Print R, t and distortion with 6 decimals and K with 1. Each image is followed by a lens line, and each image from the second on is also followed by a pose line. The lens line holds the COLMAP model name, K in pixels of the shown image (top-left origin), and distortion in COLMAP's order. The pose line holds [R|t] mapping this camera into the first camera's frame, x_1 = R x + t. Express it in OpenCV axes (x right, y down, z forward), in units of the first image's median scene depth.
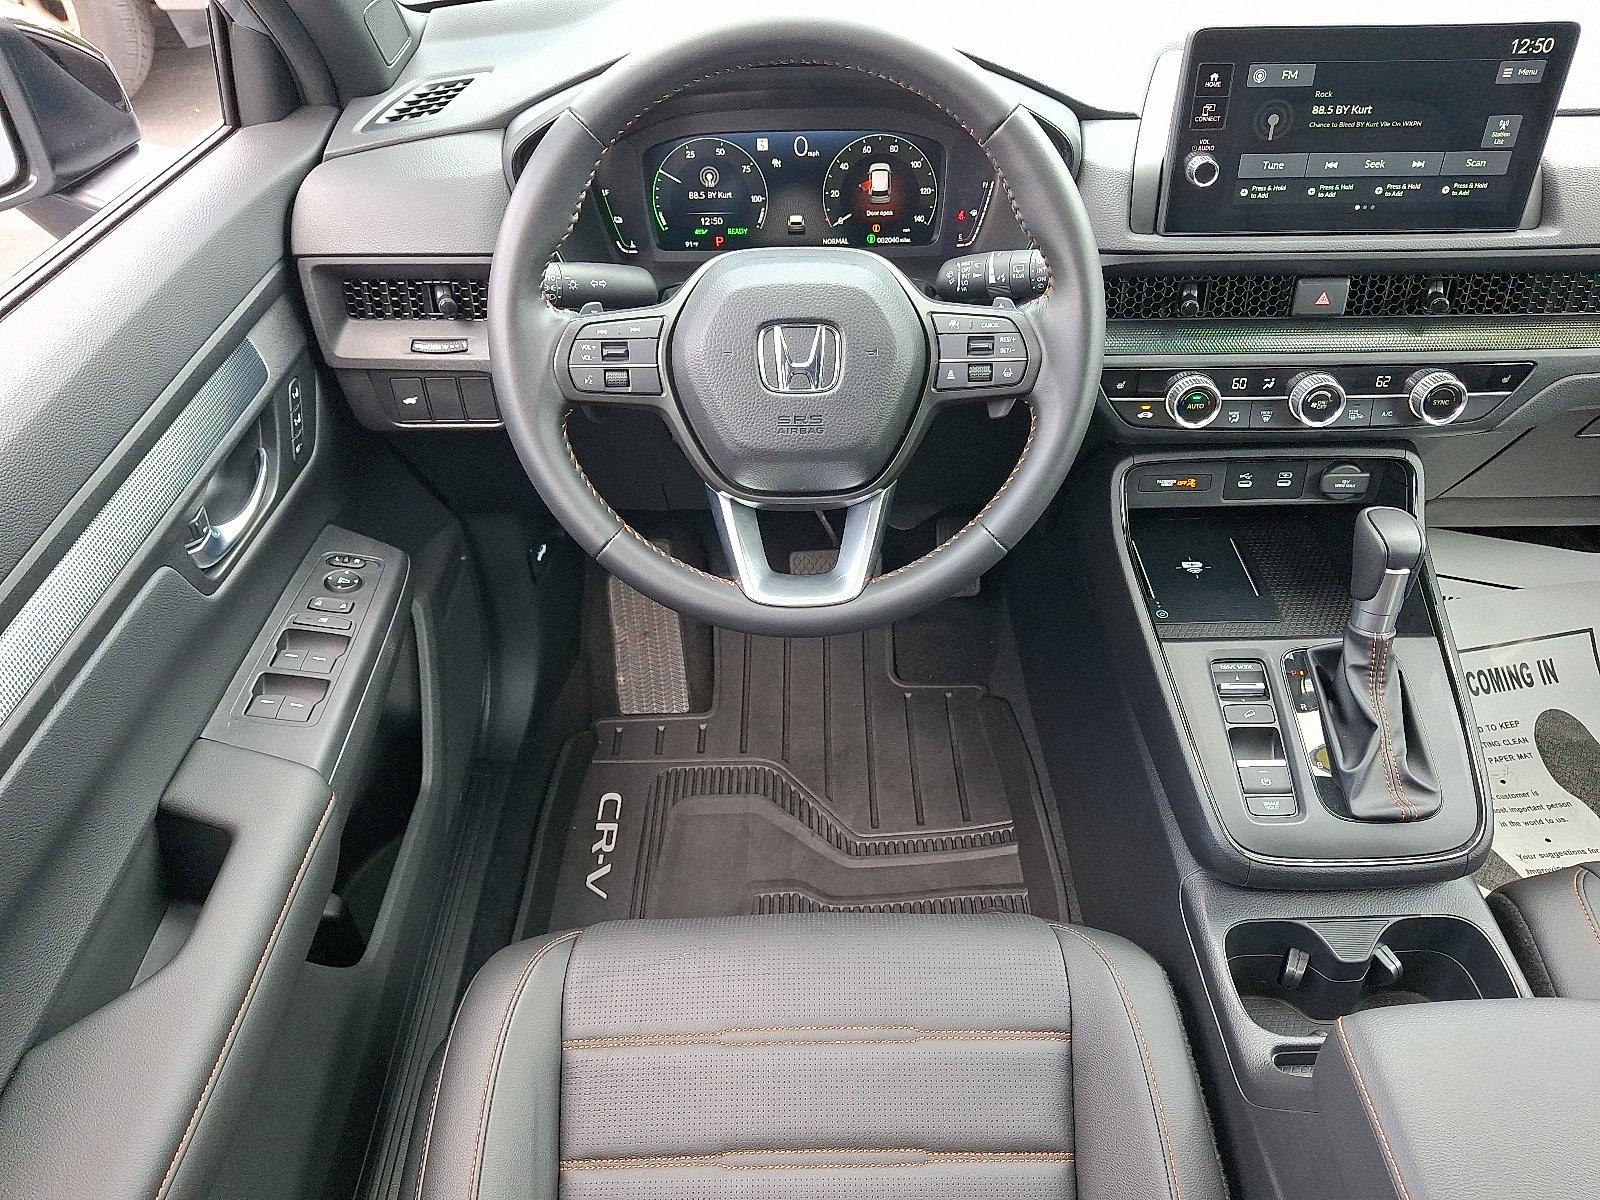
lens RADIAL K [[1232.5, 0, 820.9], [0, 1232.5, 620.6], [0, 0, 1]] dist [0.041938, -0.050920]
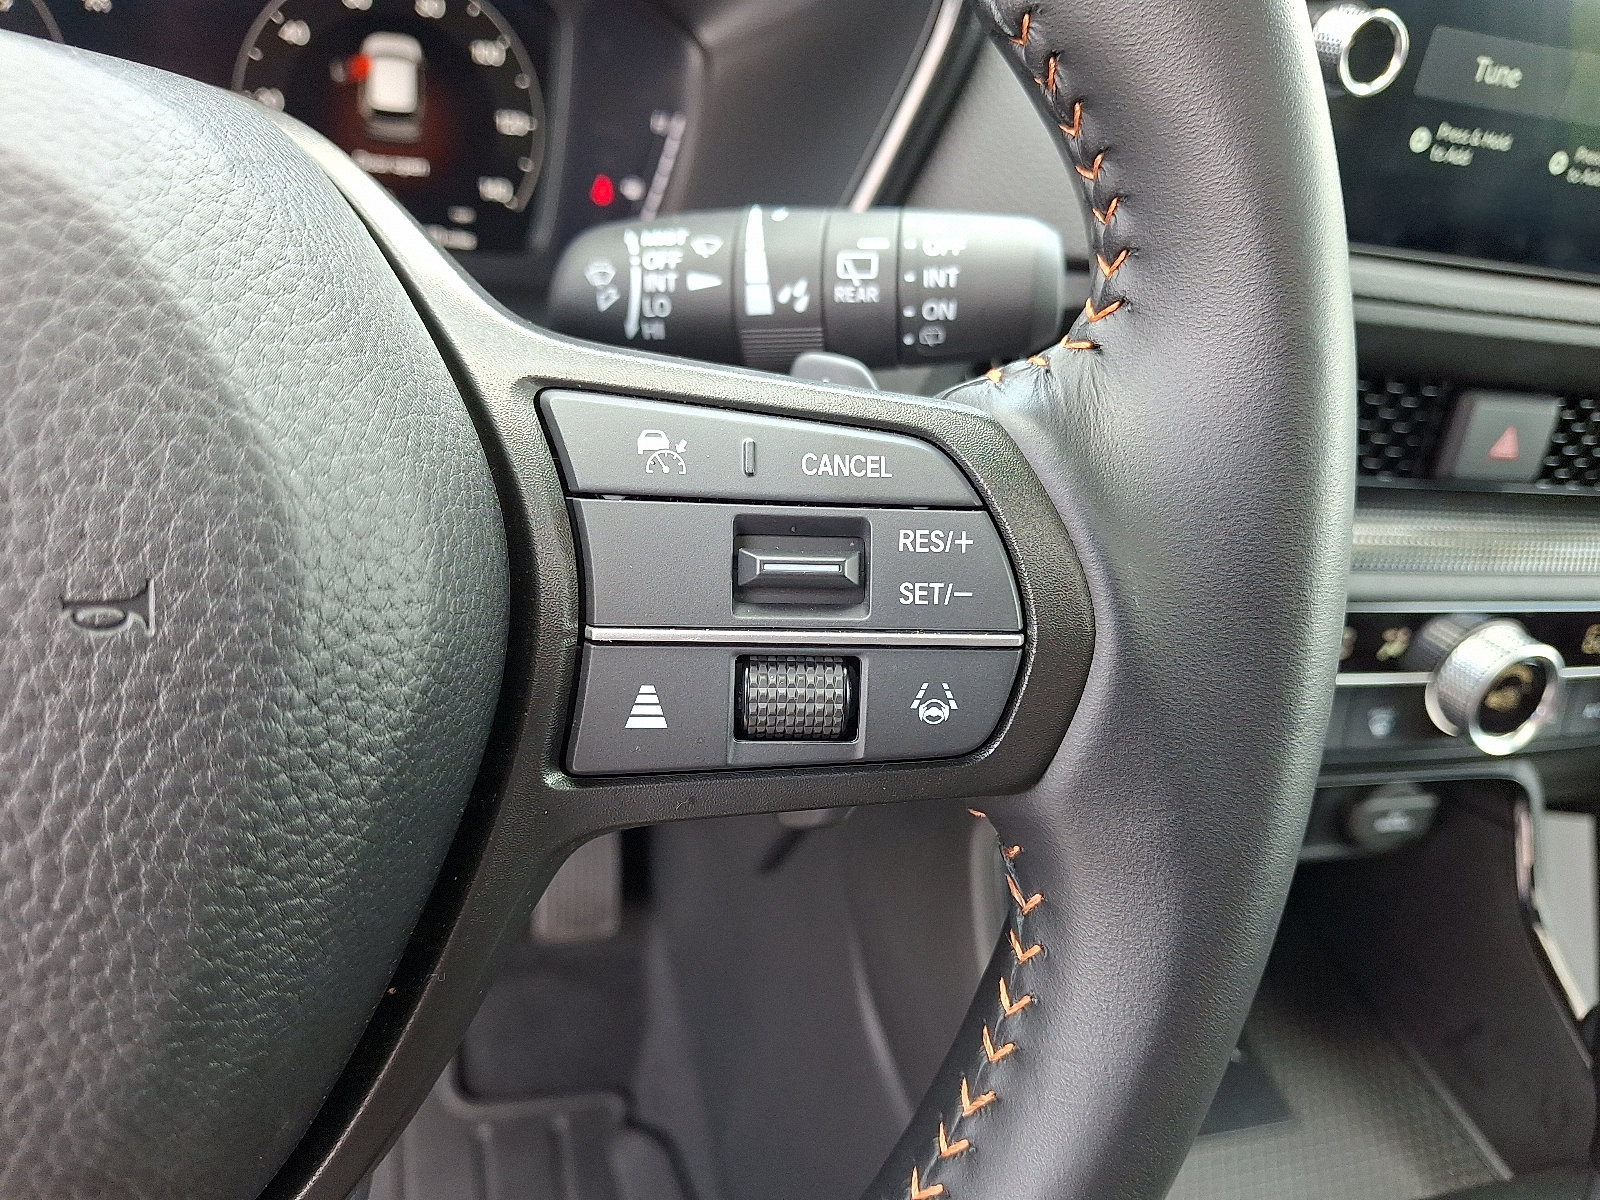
lens RADIAL K [[1232.5, 0, 809.5], [0, 1232.5, 634.7], [0, 0, 1]] dist [0.041938, -0.050920]
pose [[0.950147, 0.007795, 0.311705, 0.059687], [0.021935, 0.995539, -0.091761, -0.164683], [-0.311030, 0.094024, 0.945738, 0.693941]]
